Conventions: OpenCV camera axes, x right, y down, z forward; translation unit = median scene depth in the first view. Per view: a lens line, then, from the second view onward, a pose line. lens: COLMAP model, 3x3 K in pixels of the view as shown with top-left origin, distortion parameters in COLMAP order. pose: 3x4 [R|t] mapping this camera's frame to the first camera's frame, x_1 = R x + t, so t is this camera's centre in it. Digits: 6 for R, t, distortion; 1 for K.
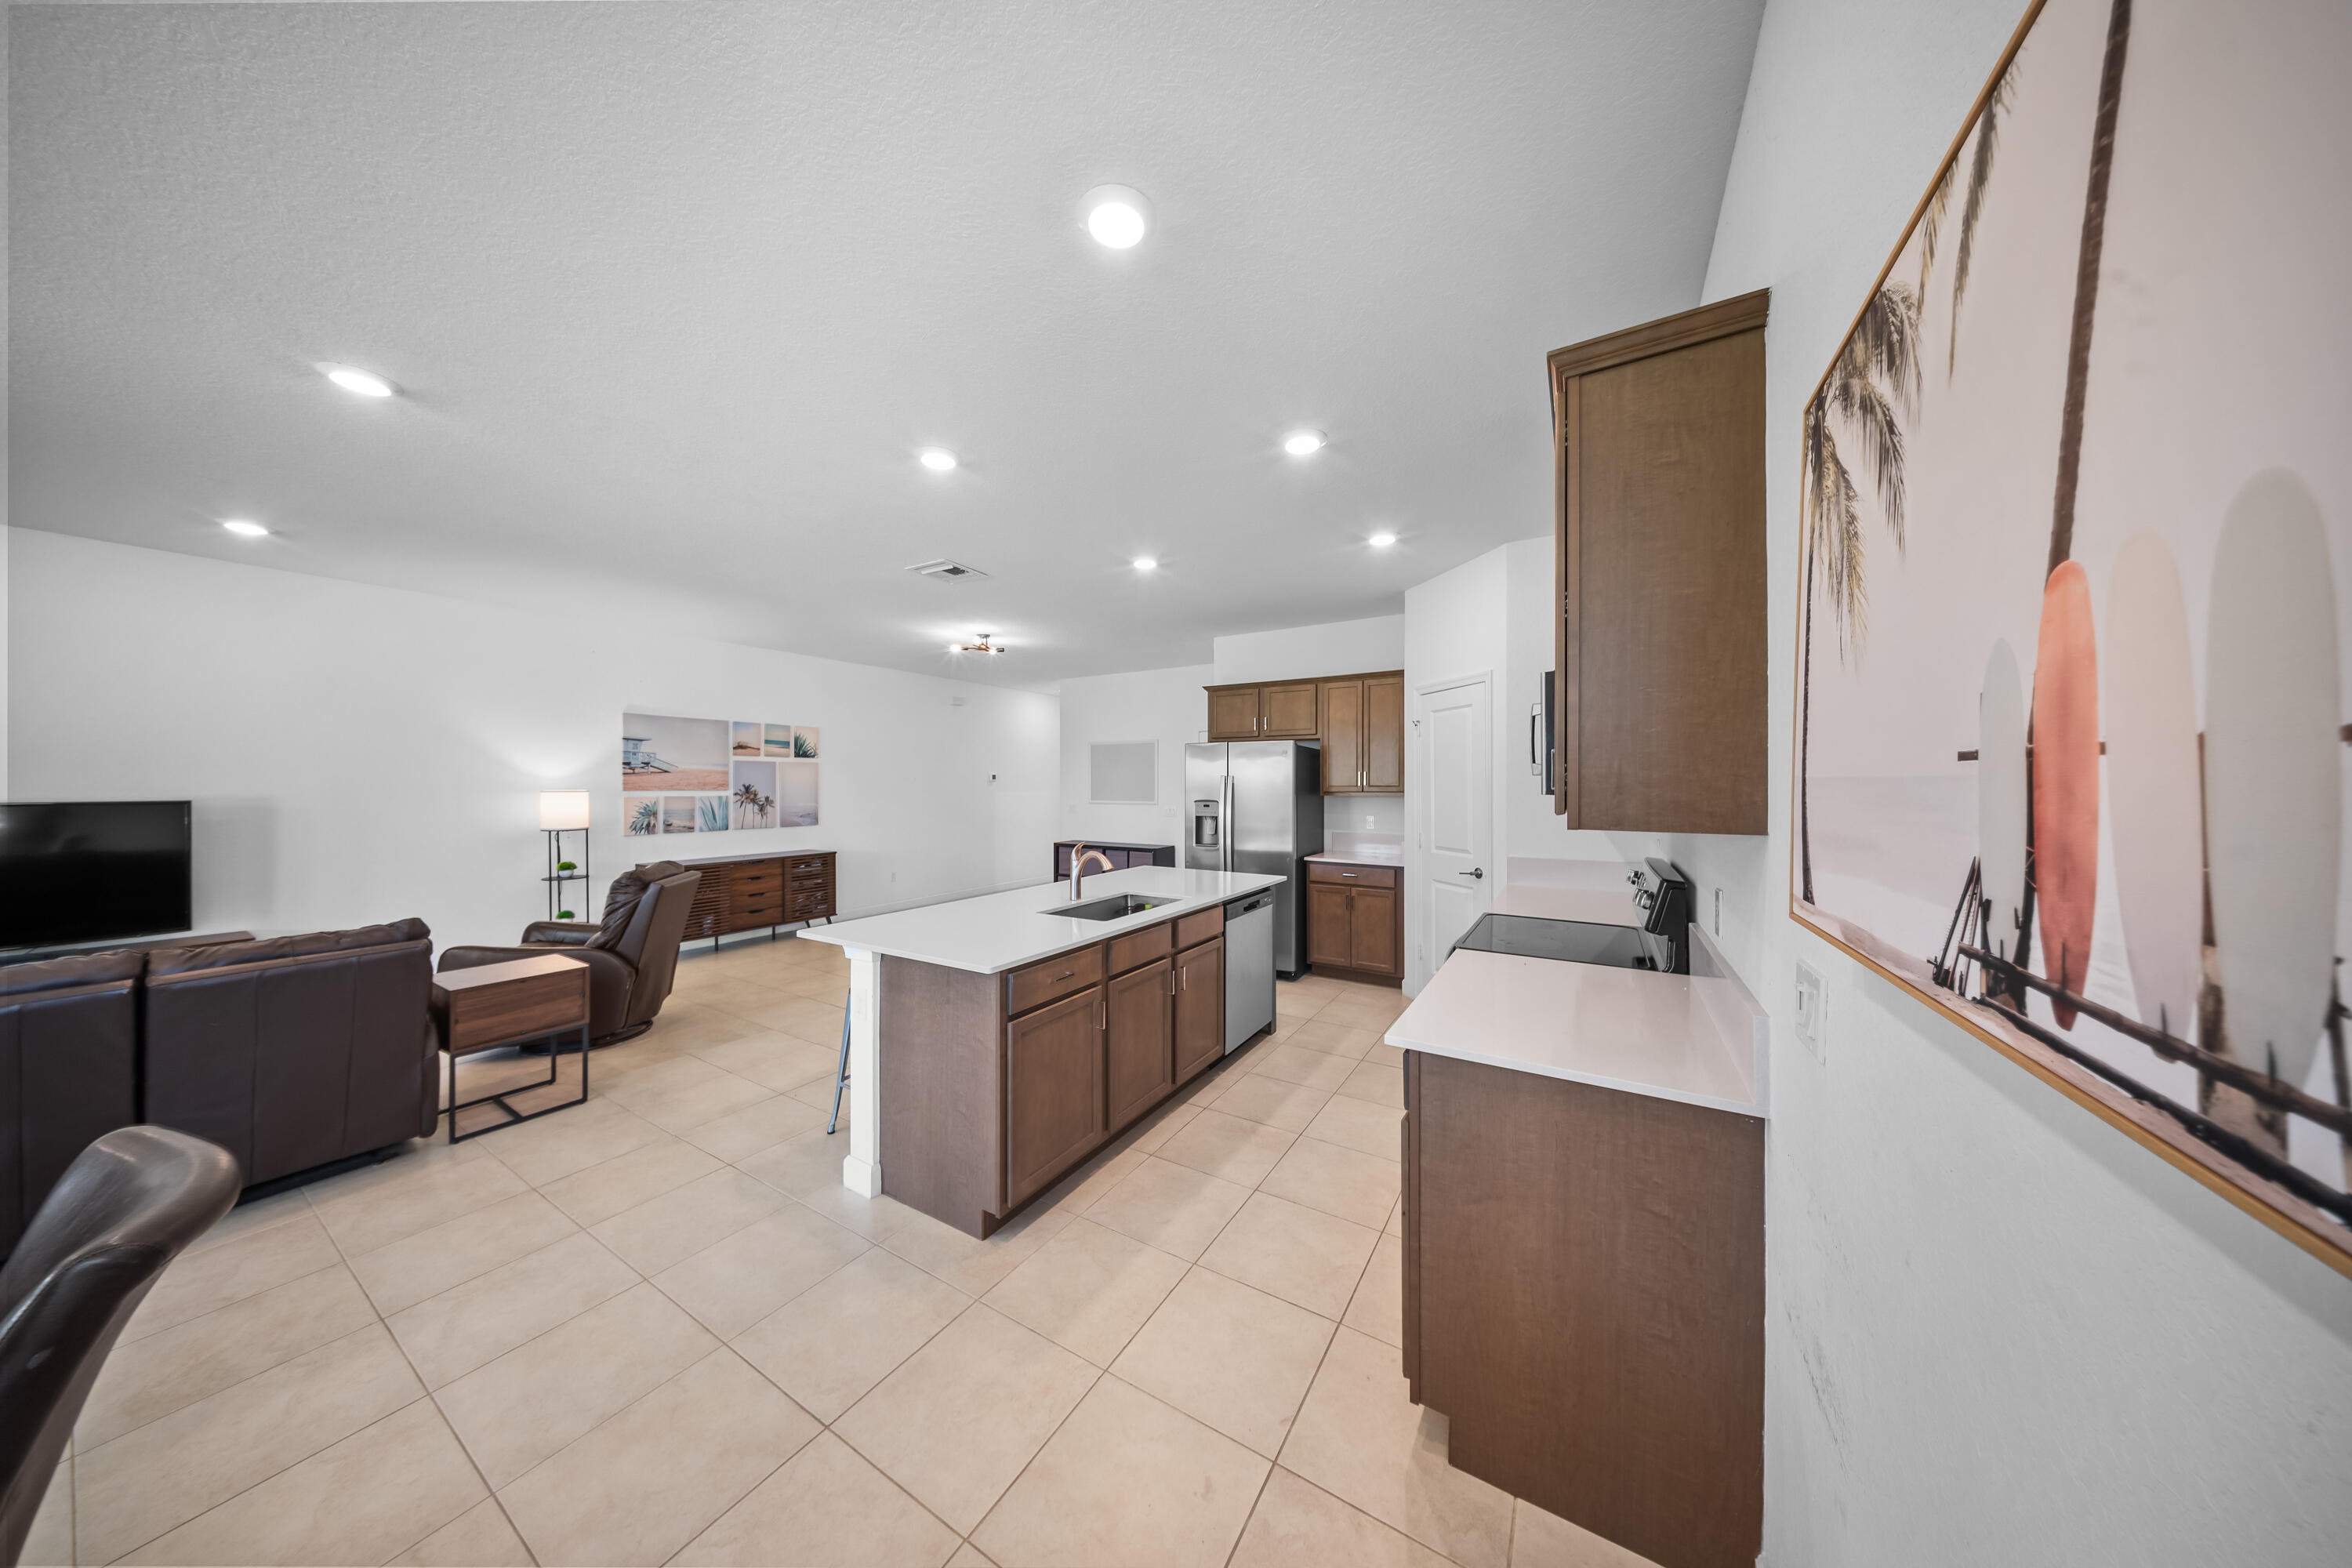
lens RADIAL K [[690.6, 0, 1172.3], [0, 690.6, 780.9], [0, 0, 1]] dist [-0.000509, -0.000045]
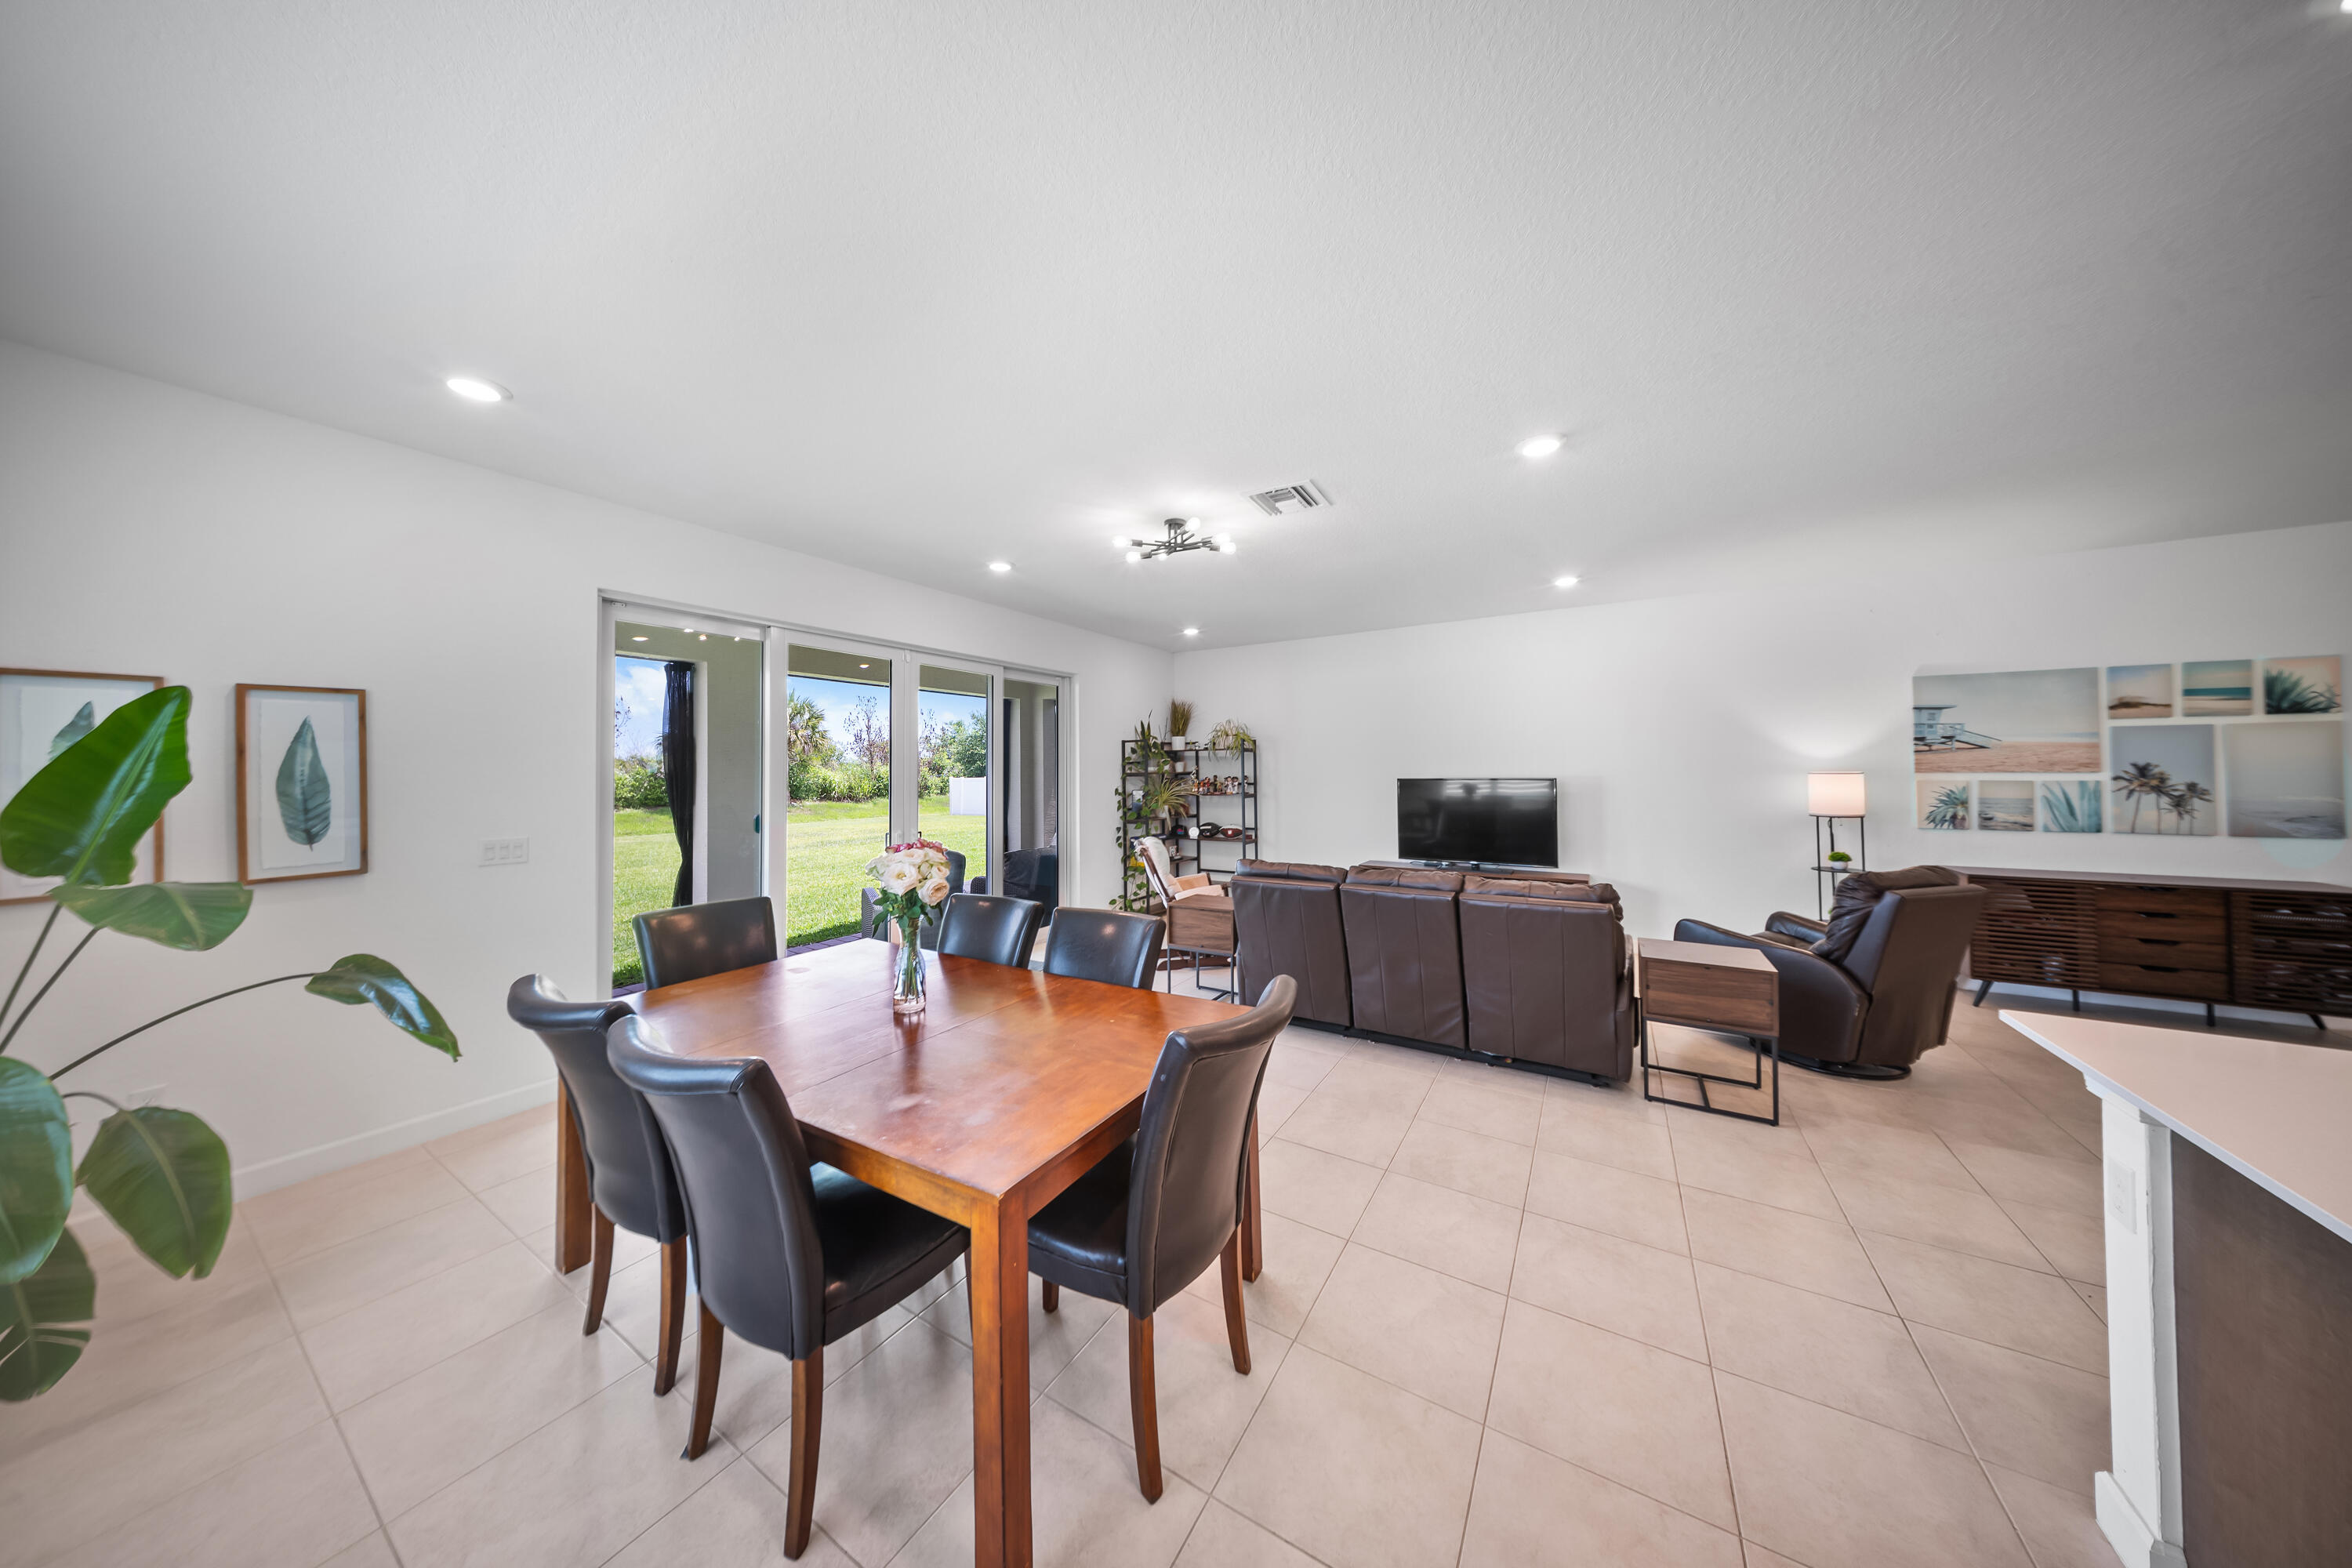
lens RADIAL K [[704.8, 0, 1169.7], [0, 704.8, 750.6], [0, 0, 1]] dist [-0.001032, -0.000109]
pose [[-0.007170, -0.027076, -0.999608, 0.037170], [0.012226, 0.999556, -0.027162, 0.000239], [0.999900, -0.012416, -0.006836, 0.128088]]
